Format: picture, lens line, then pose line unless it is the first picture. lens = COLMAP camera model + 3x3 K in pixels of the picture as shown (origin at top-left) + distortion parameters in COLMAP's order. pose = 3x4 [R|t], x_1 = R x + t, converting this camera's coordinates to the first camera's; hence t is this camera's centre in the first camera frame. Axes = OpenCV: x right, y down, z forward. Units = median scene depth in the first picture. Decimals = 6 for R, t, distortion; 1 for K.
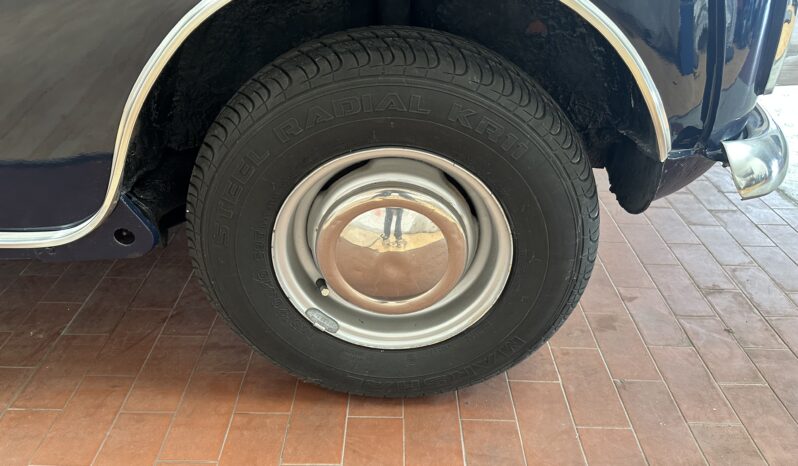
lens RADIAL K [[544.0, 0, 399.0], [0, 544.0, 233.0], [0, 0, 1]] dist [-0.044716, -0.000355]
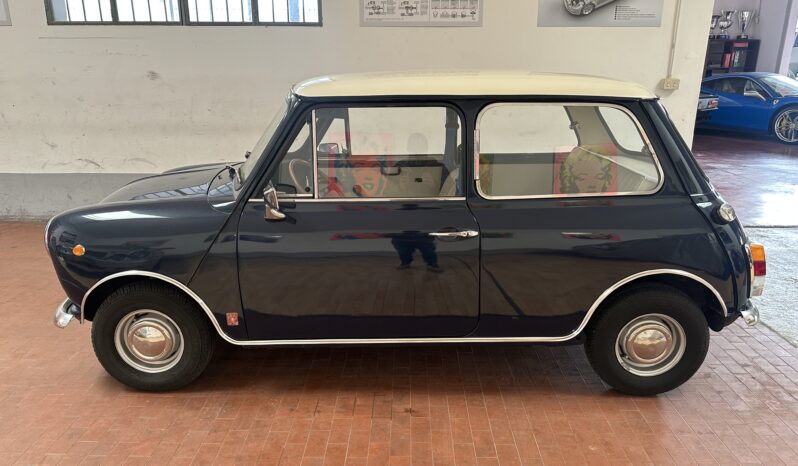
lens RADIAL K [[561.2, 0, 408.2], [0, 561.2, 228.9], [0, 0, 1]] dist [0.099060, -0.147444]
pose [[0.999693, -0.007103, 0.023758, -1.514634], [0.013335, 0.961763, -0.273560, 0.282964], [-0.020906, 0.273793, 0.961561, -2.467372]]
